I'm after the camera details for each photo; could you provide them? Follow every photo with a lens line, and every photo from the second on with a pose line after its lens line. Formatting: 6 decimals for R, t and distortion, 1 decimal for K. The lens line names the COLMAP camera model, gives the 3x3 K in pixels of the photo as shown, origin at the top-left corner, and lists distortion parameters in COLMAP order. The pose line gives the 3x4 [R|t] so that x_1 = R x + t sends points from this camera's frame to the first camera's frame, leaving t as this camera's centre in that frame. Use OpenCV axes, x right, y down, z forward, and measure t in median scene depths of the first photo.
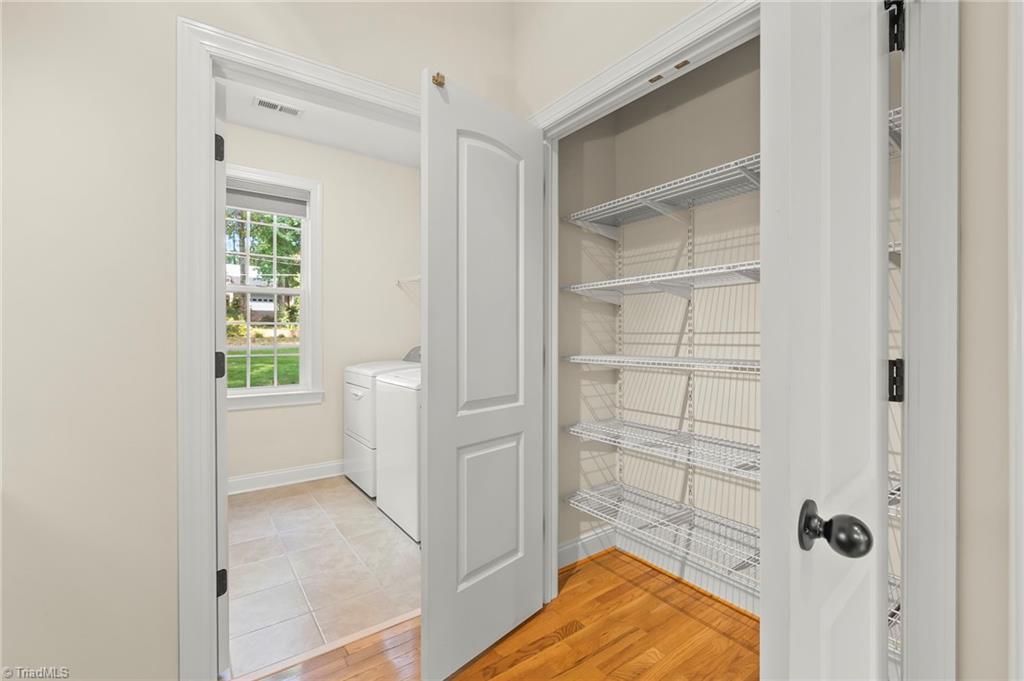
lens RADIAL K [[443.0, 0, 510.5], [0, 443.0, 340.2], [0, 0, 1]] dist [0.000315, -0.000428]
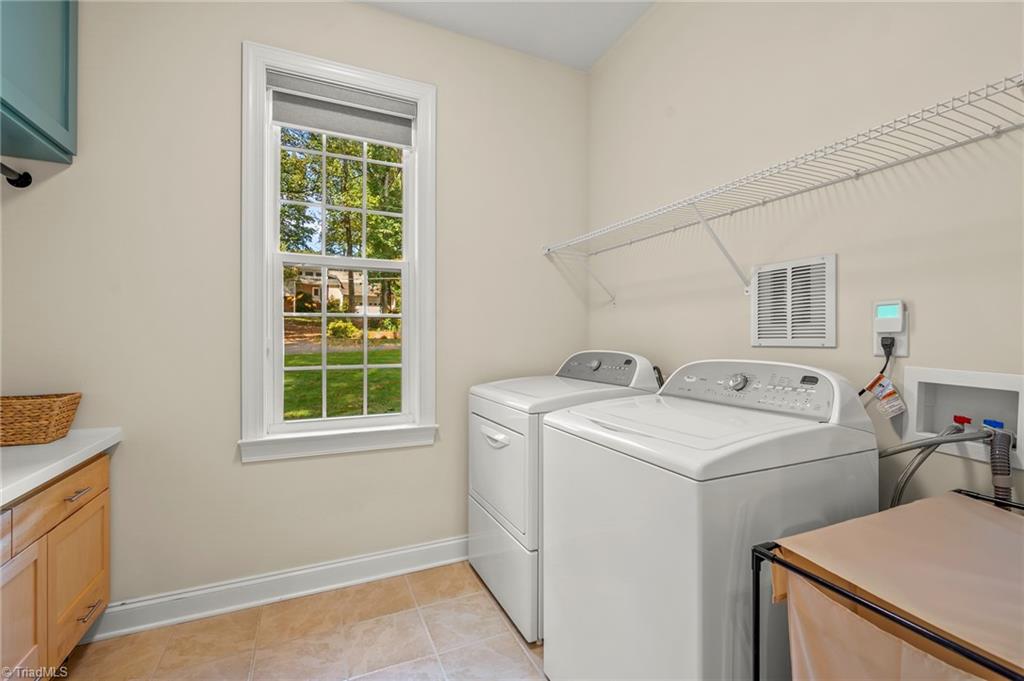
lens RADIAL K [[443.0, 0, 509.8], [0, 443.0, 345.2], [0, 0, 1]] dist [0.000315, -0.000428]
pose [[0.979539, 0.002867, -0.201235, -0.192185], [-0.001454, 0.999973, 0.007167, -0.001659], [0.201250, -0.006728, 0.979517, 0.402182]]
